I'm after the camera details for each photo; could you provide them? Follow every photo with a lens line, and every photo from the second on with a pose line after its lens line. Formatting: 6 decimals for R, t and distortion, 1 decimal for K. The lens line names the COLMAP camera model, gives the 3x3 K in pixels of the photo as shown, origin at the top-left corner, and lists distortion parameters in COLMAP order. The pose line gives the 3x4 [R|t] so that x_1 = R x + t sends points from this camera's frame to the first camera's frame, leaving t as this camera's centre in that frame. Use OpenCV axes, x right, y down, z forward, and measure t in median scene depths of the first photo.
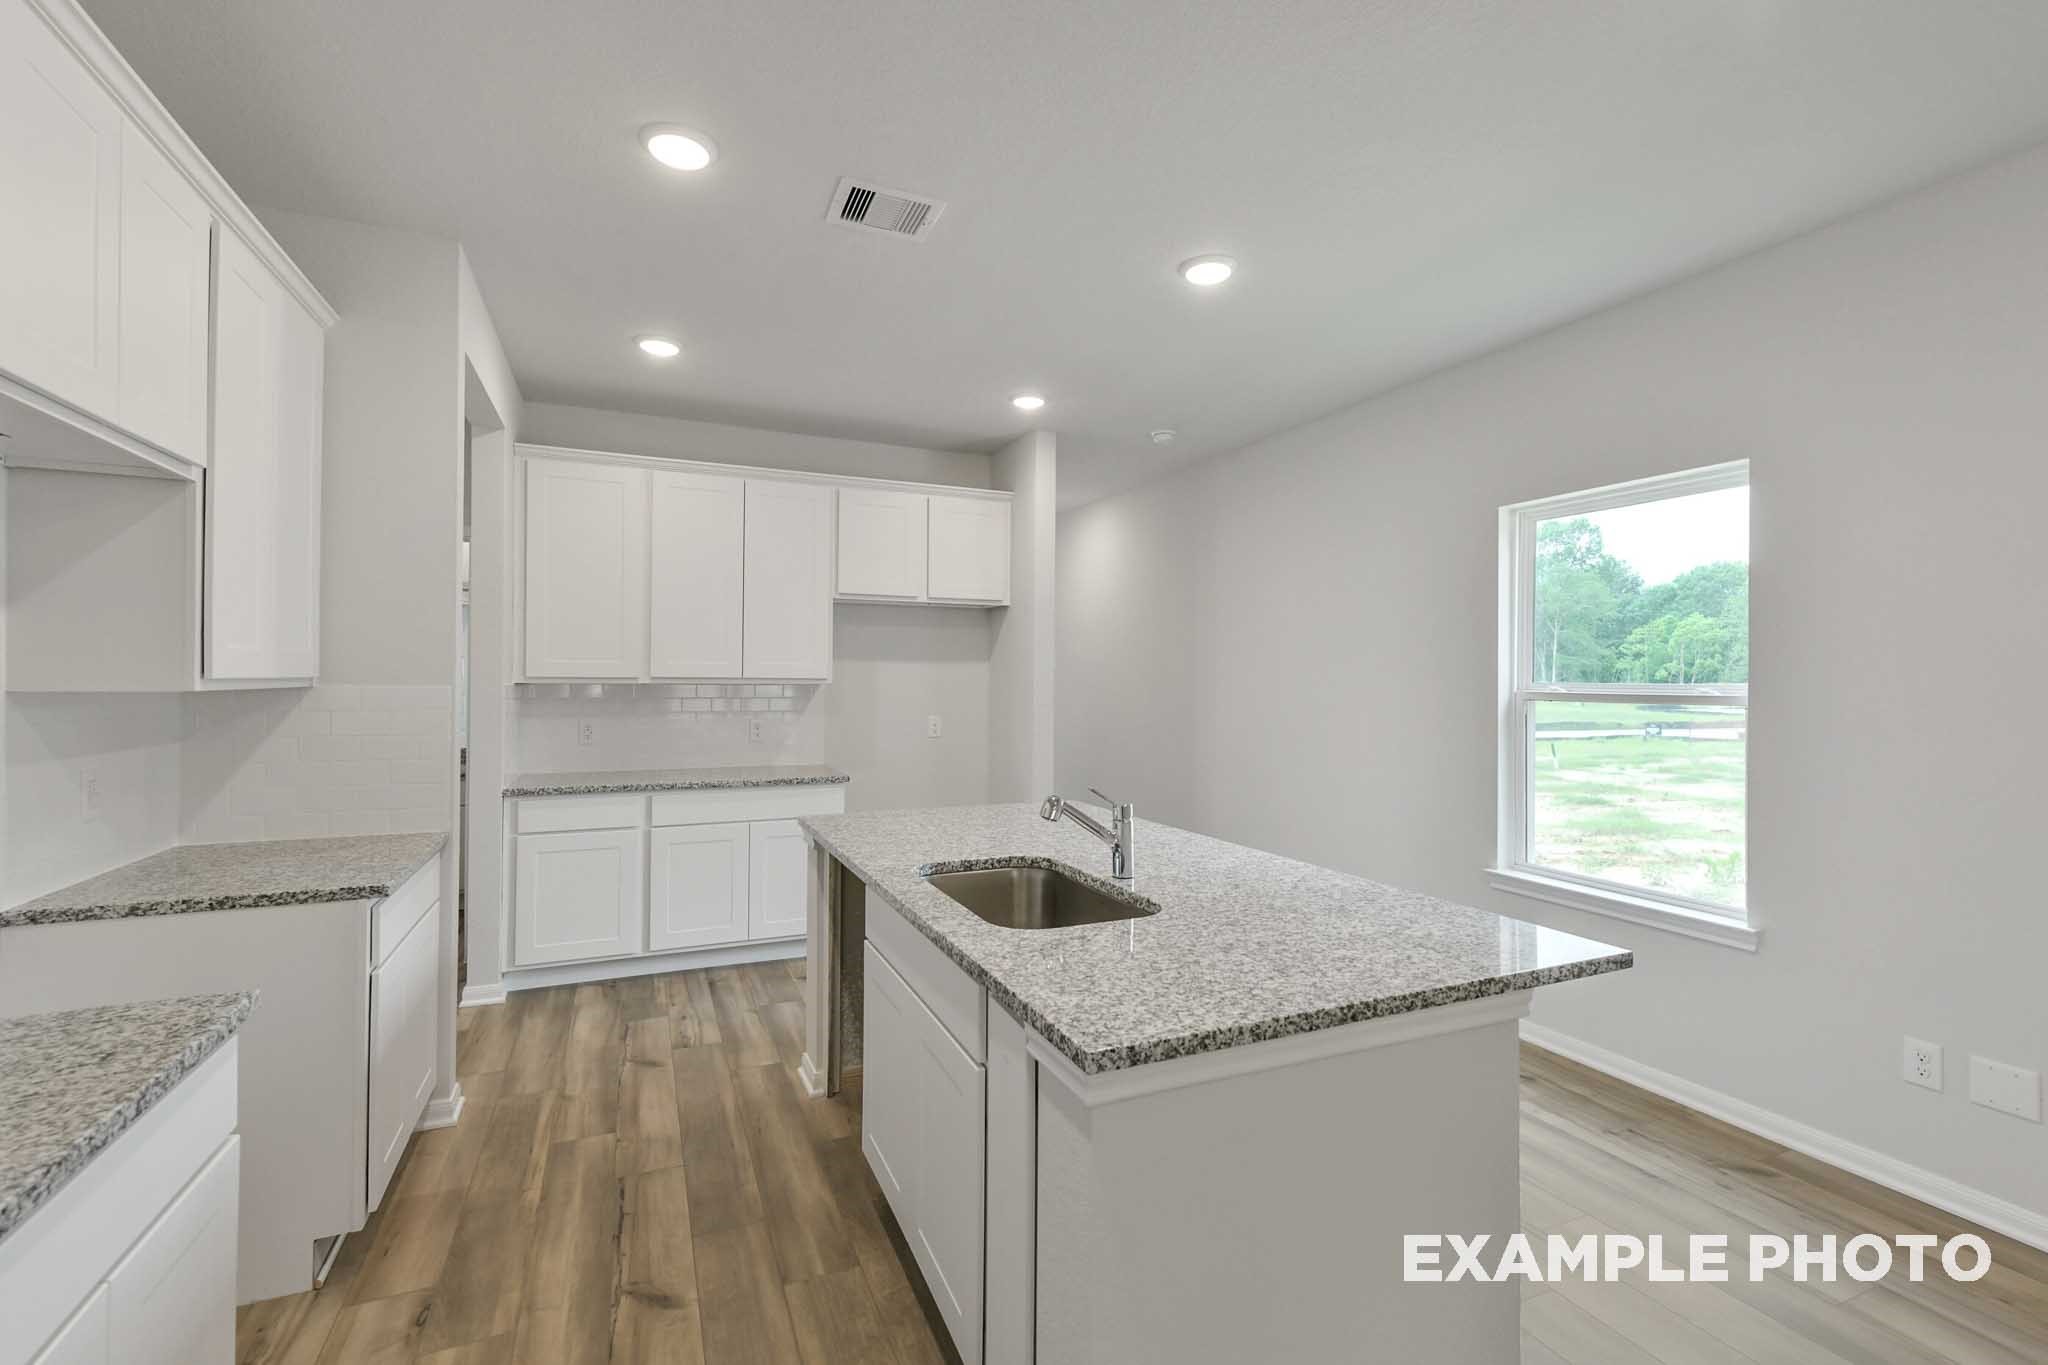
lens RADIAL K [[895.9, 0, 1027.5], [0, 895.9, 676.8], [0, 0, 1]] dist [0.008413, -0.003101]
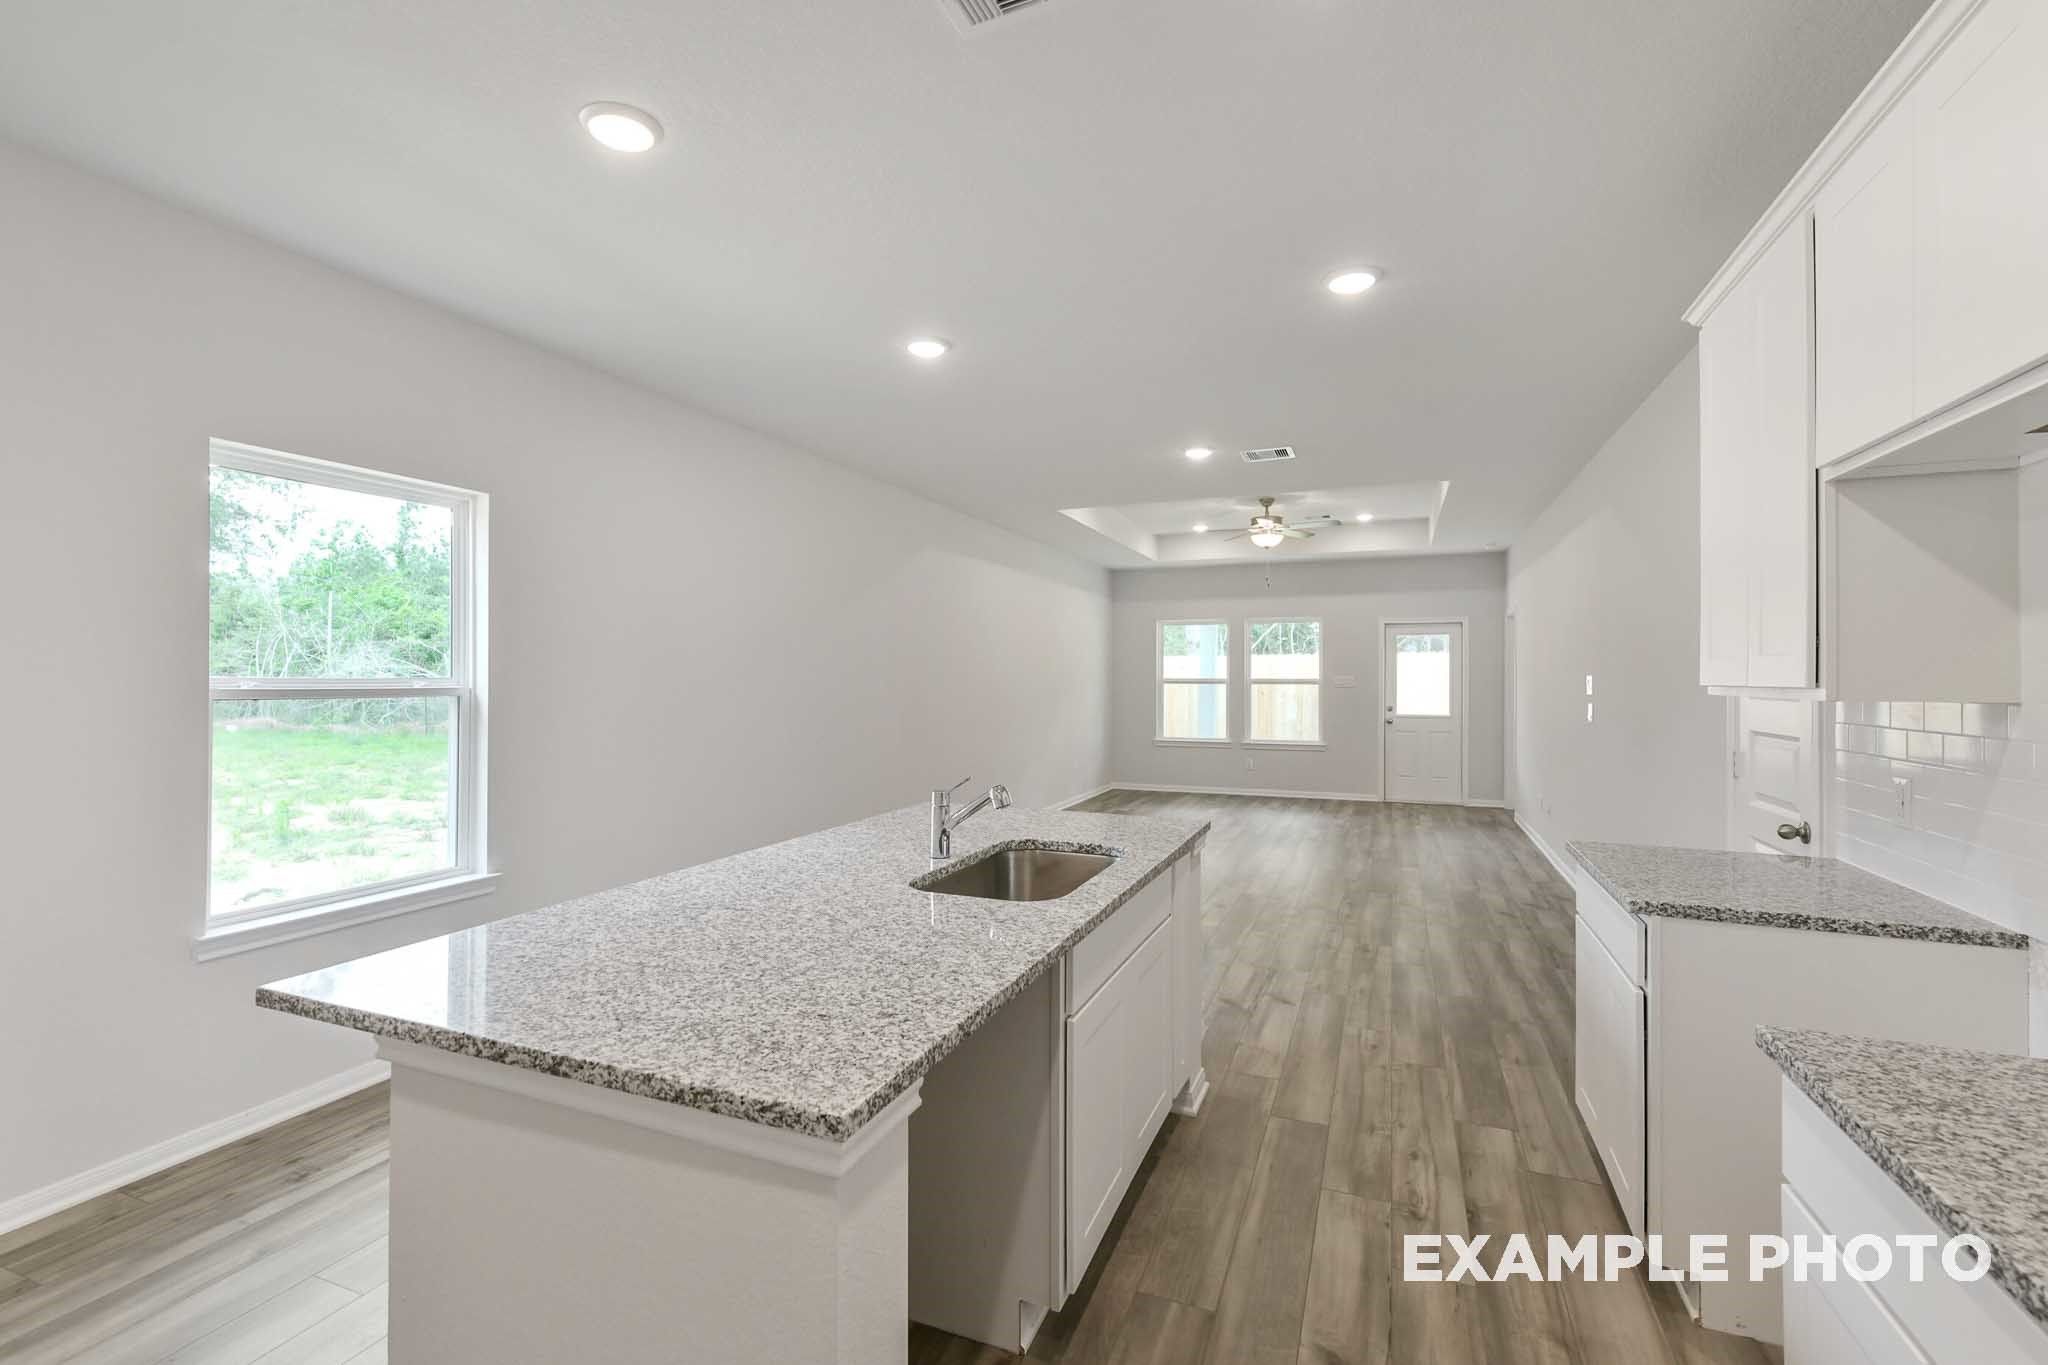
lens RADIAL K [[895.9, 0, 1018.7], [0, 895.9, 678.3], [0, 0, 1]] dist [0.008413, -0.003101]
pose [[-0.688508, -0.008574, 0.725178, -0.645896], [-0.008749, 0.999956, 0.003515, -0.002475], [-0.725176, -0.003925, -0.688552, 1.433881]]
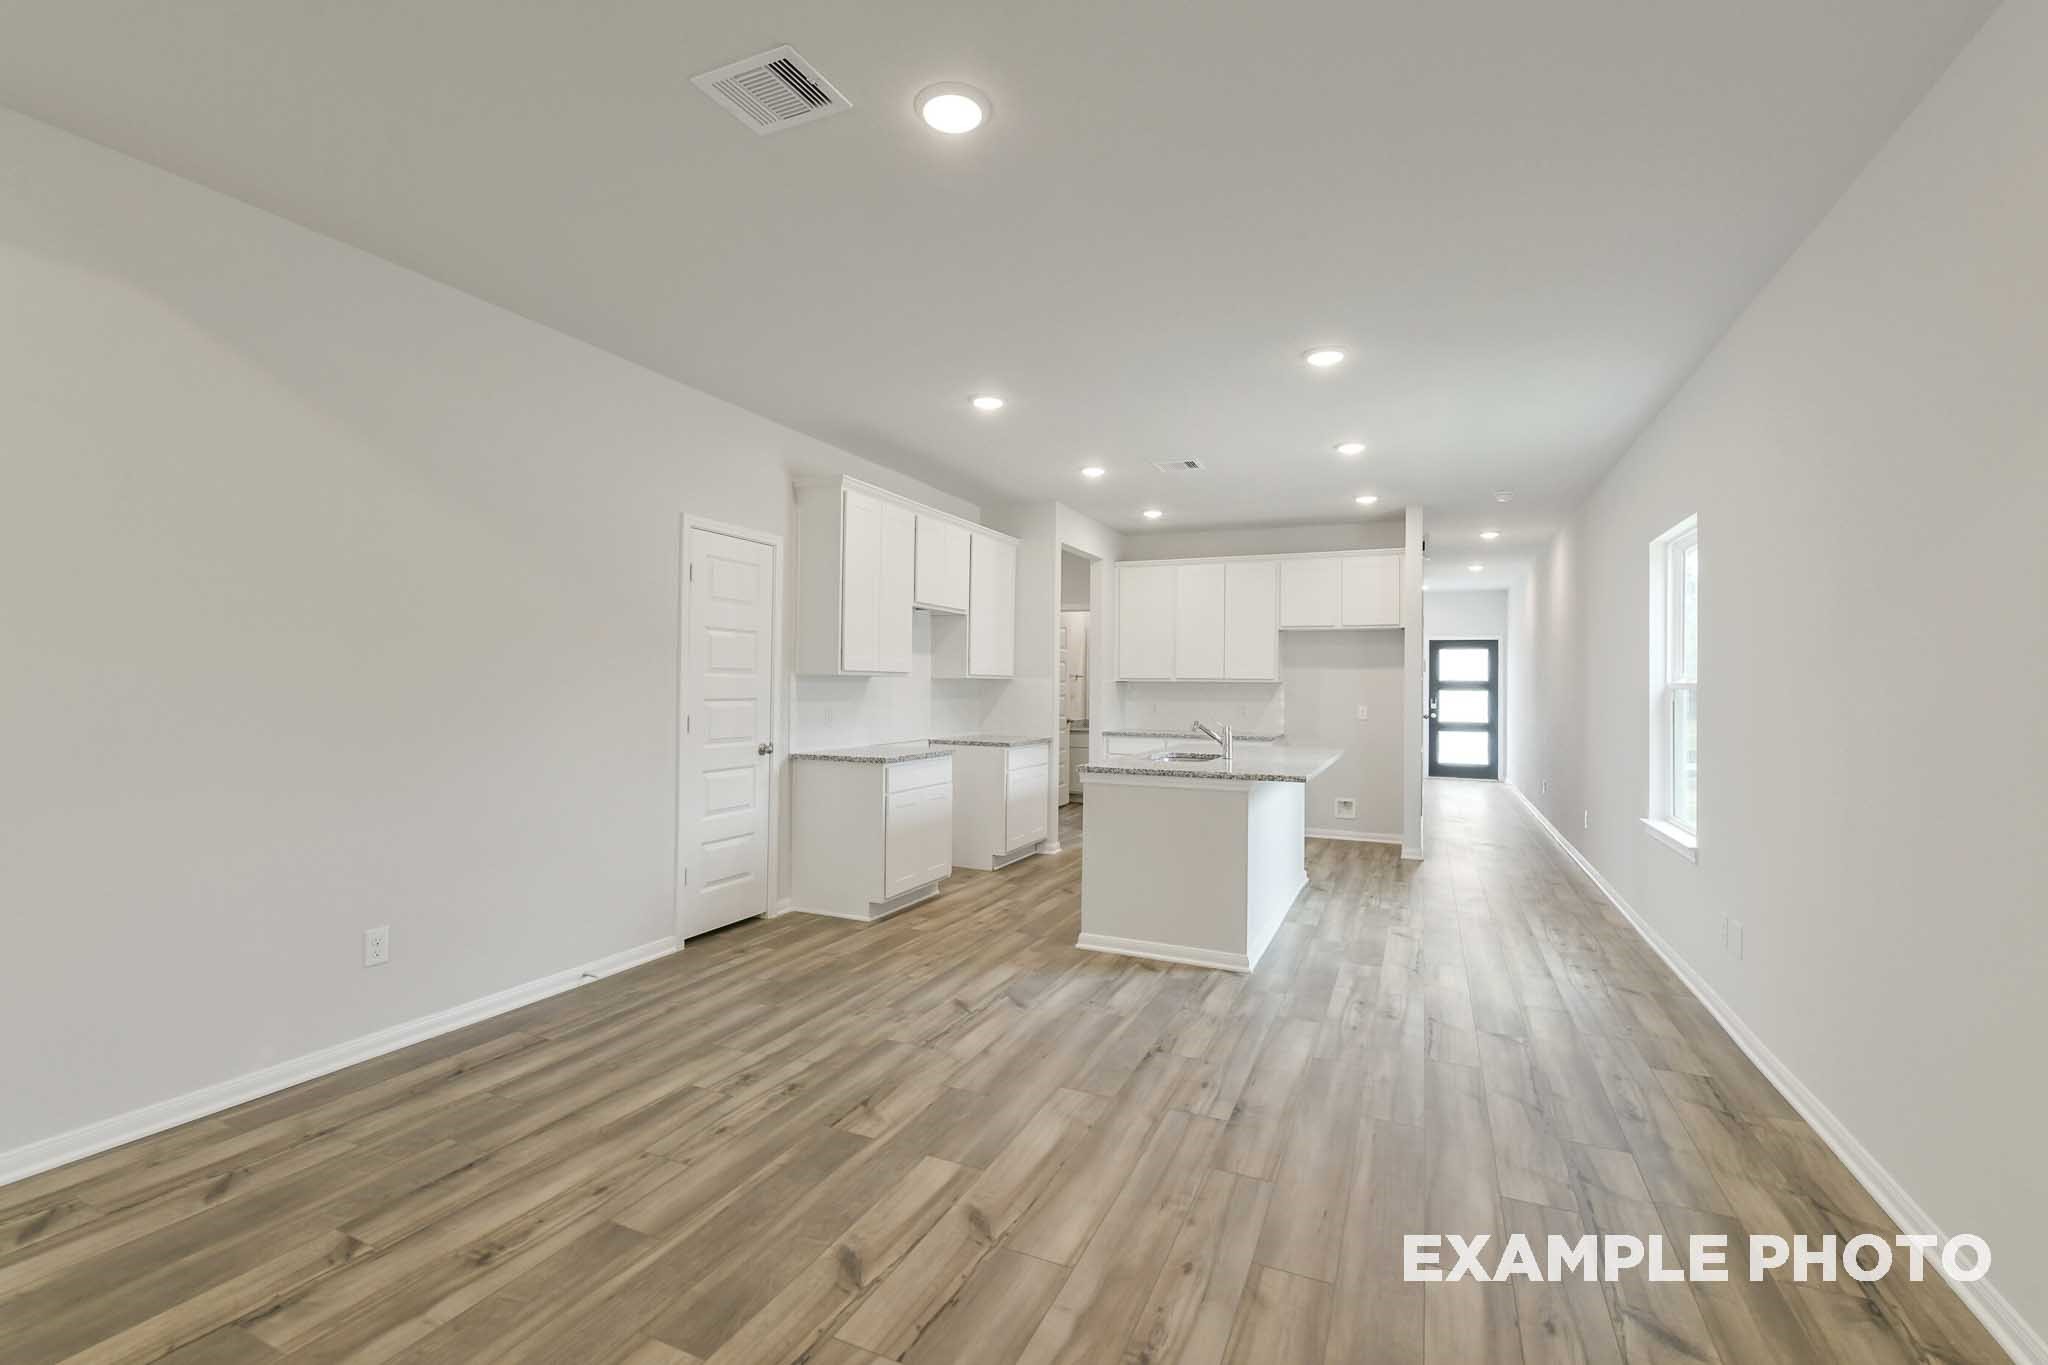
lens RADIAL K [[895.9, 0, 1023.7], [0, 895.9, 675.6], [0, 0, 1]] dist [0.008413, -0.003101]
pose [[0.670365, -0.007291, -0.741996, 1.224511], [-0.006013, 0.999866, -0.015257, 0.042217], [0.742007, 0.014689, 0.670231, -0.771487]]
